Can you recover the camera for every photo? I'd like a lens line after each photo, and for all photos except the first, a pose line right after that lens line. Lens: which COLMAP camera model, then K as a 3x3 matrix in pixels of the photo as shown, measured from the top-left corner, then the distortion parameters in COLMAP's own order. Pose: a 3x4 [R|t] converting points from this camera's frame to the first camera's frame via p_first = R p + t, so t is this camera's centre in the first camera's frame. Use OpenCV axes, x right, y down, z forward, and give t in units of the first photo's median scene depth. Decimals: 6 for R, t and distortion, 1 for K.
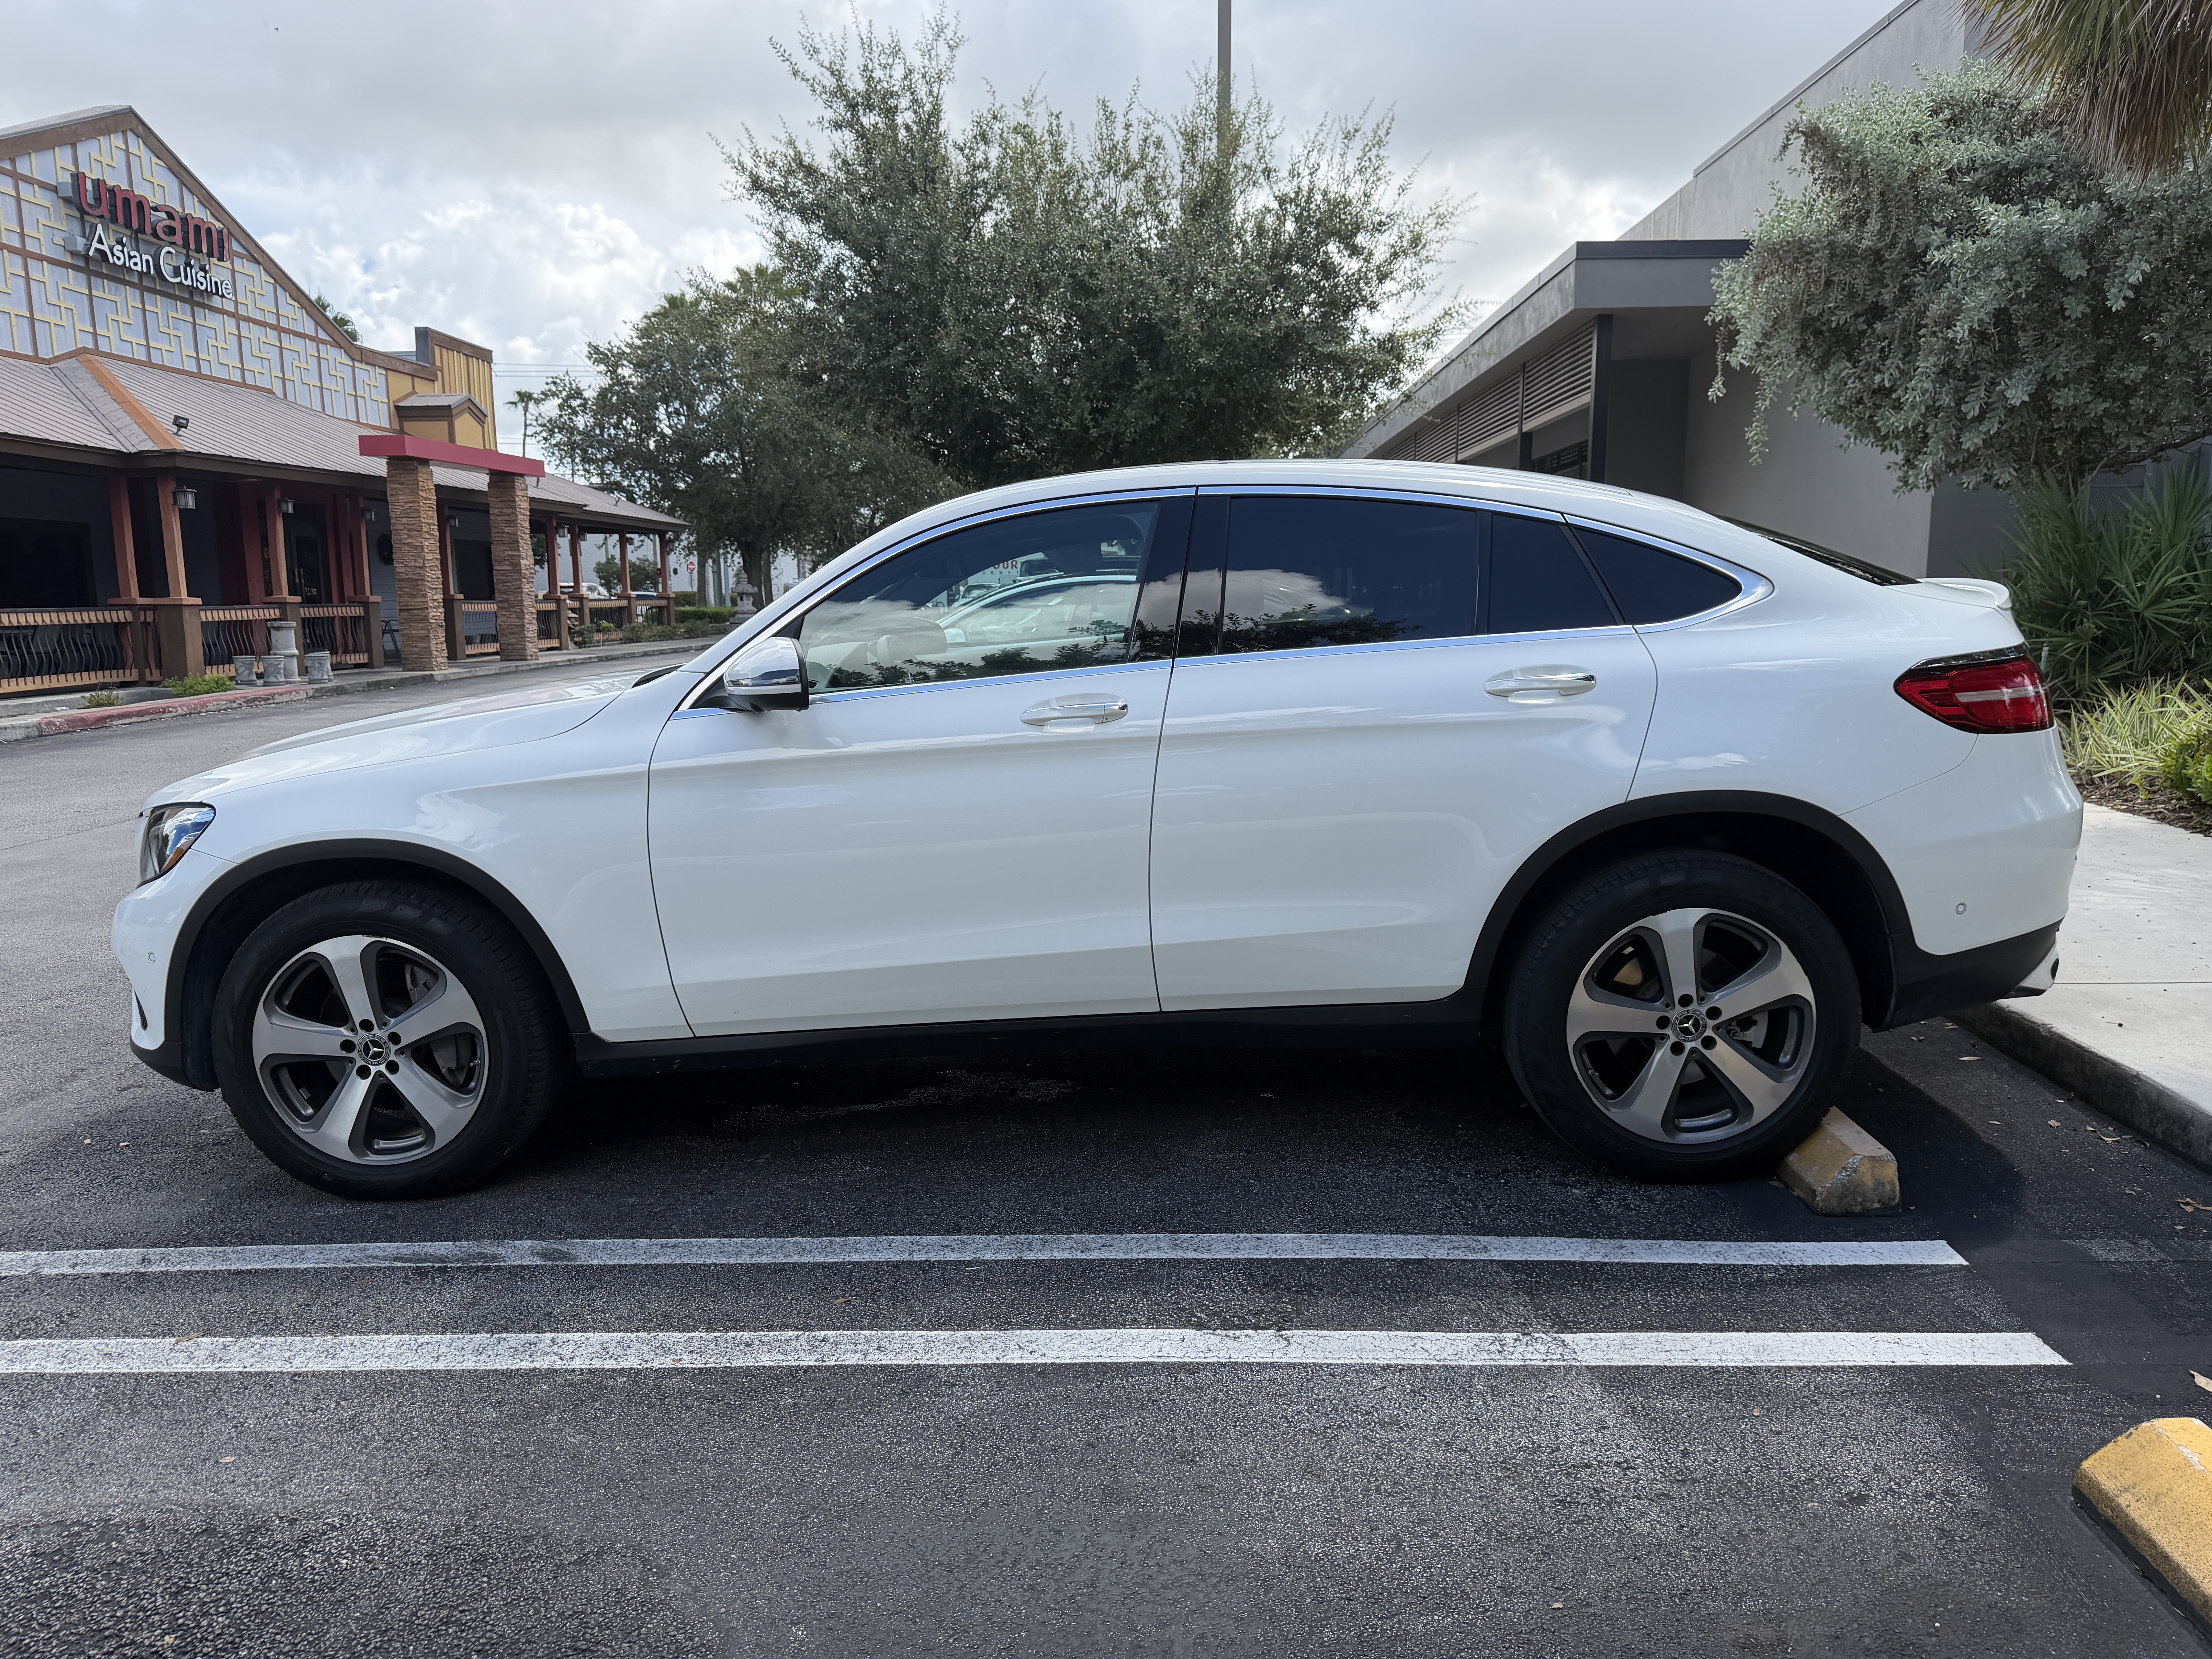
lens RADIAL K [[1536.4, 0, 1117.0], [0, 1536.4, 827.0], [0, 0, 1]] dist [0.000173, -0.007748]
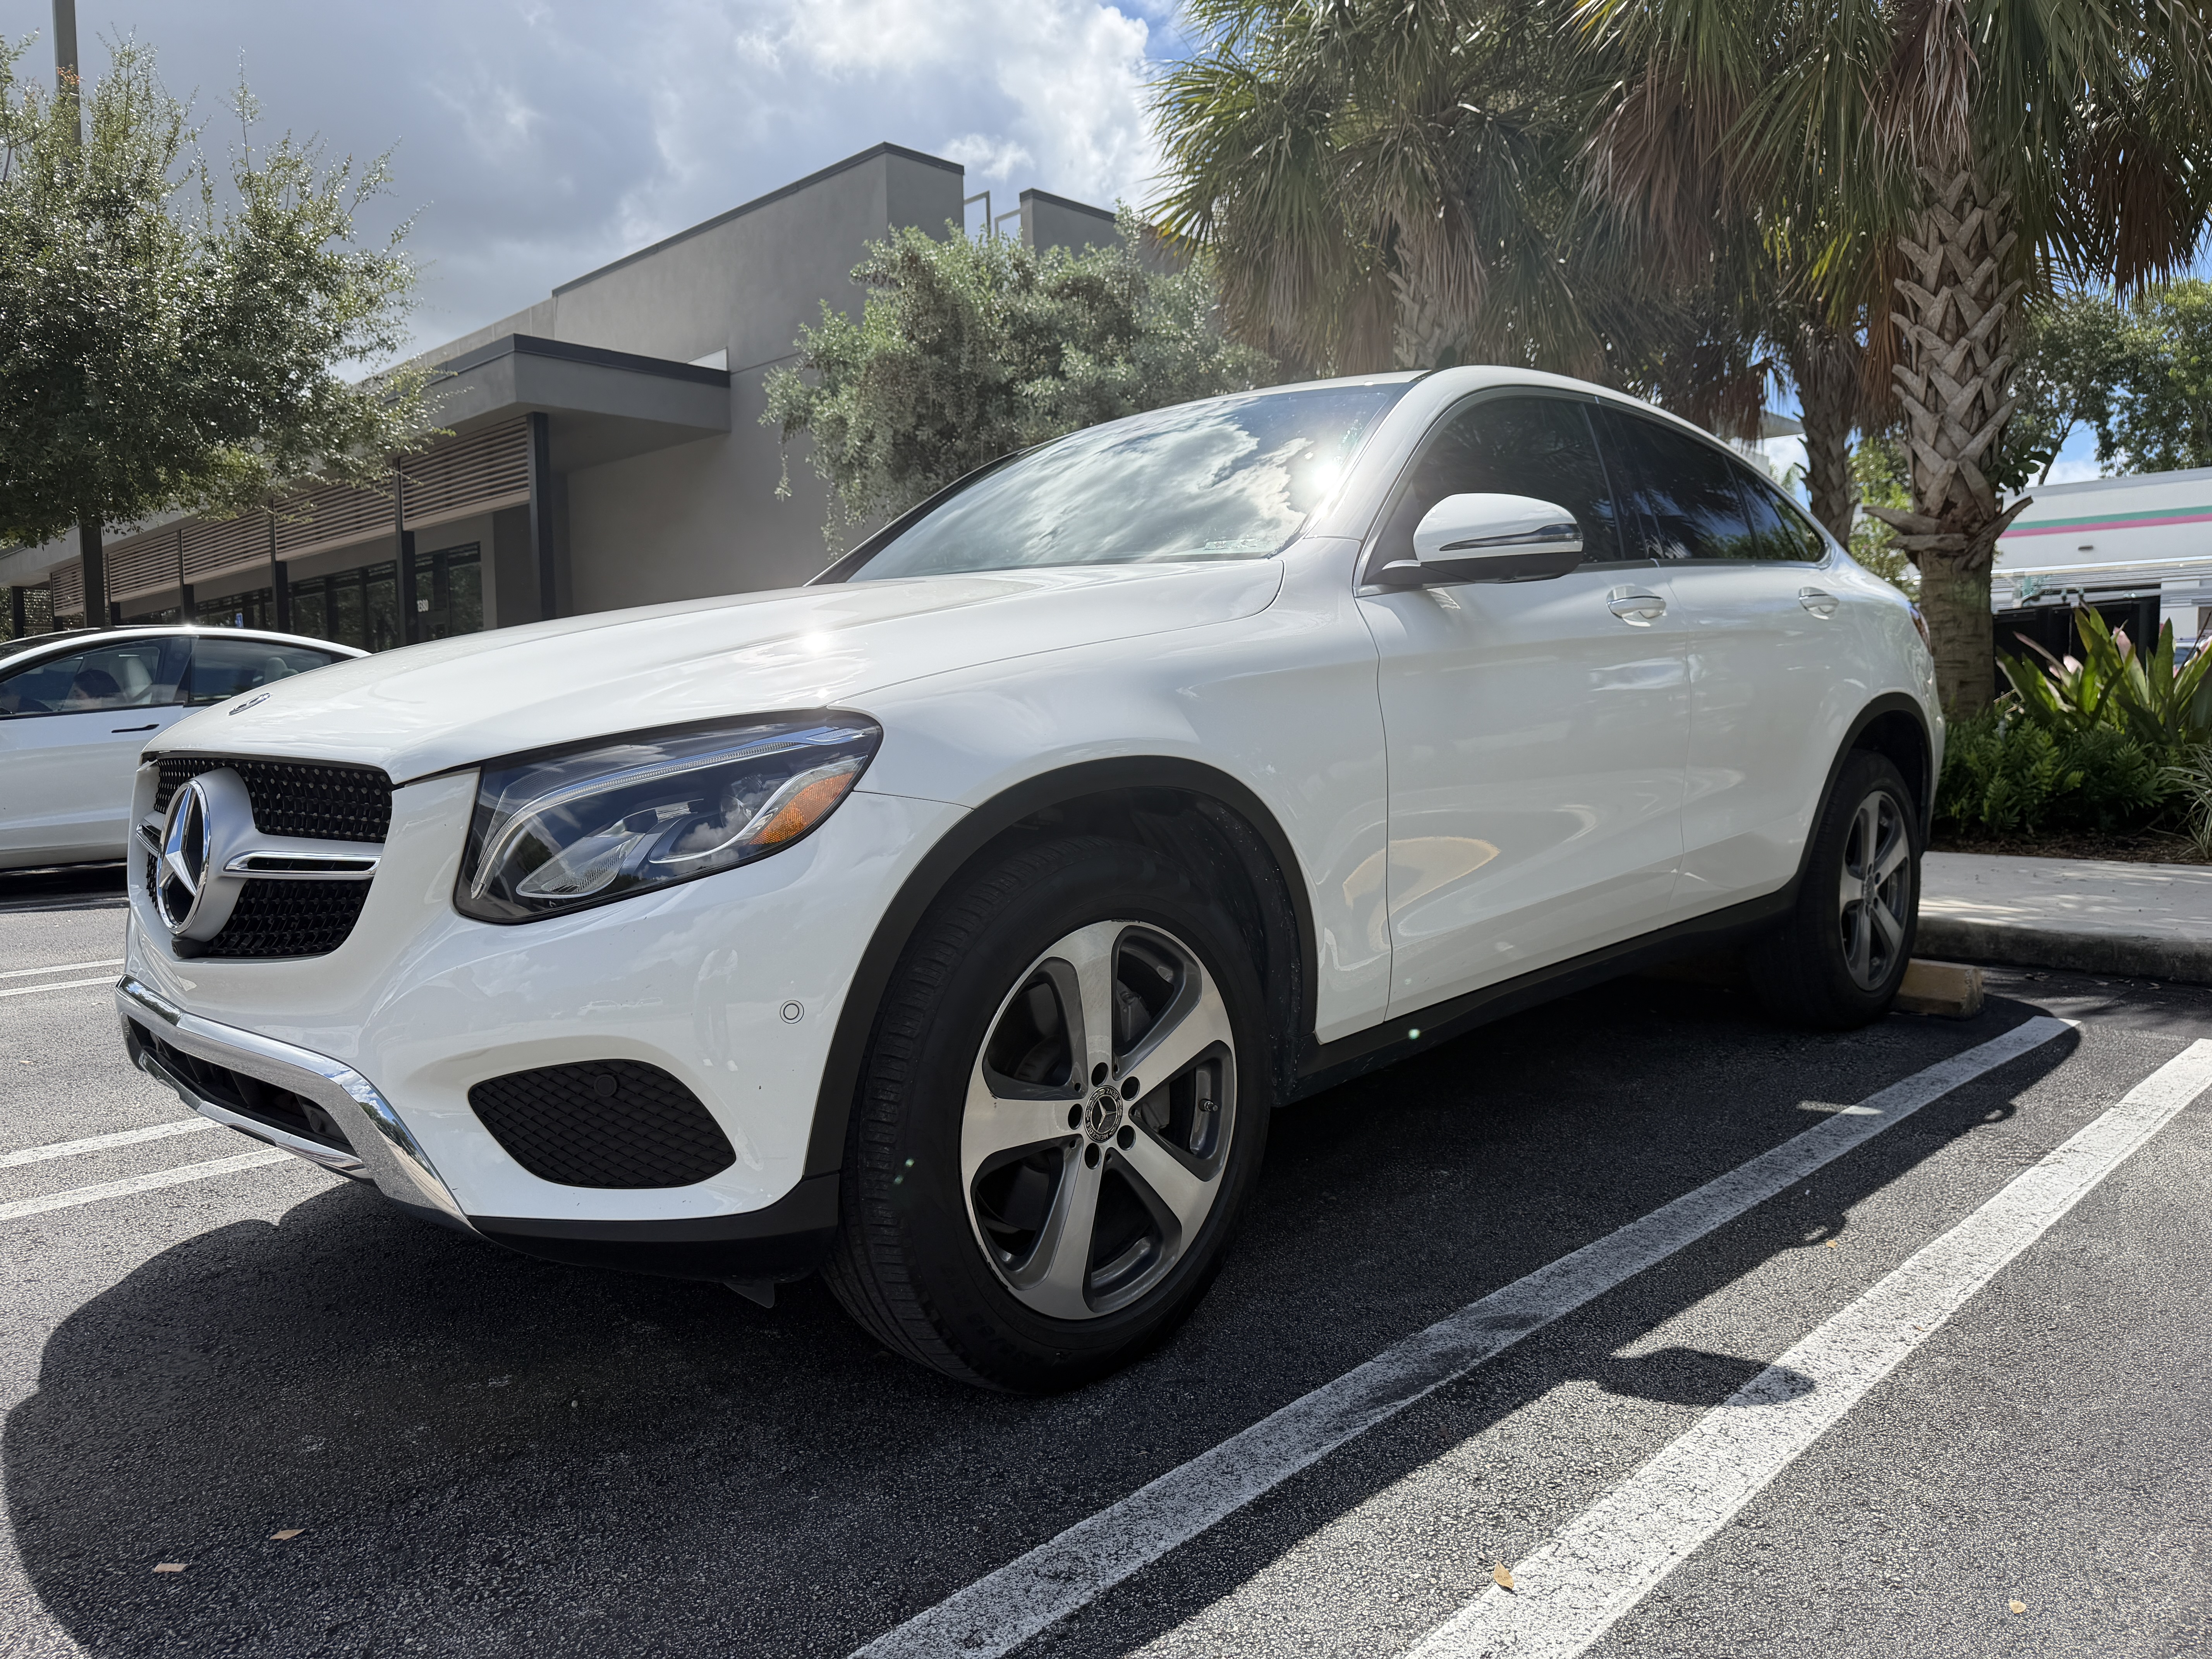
lens RADIAL K [[1536.4, 0, 1117.0], [0, 1536.4, 827.0], [0, 0, 1]] dist [0.000173, -0.007748]
pose [[0.656985, -0.026086, 0.753452, -1.007143], [0.098670, 0.993780, -0.051630, 0.071680], [-0.747419, 0.108263, 0.655473, 0.648217]]
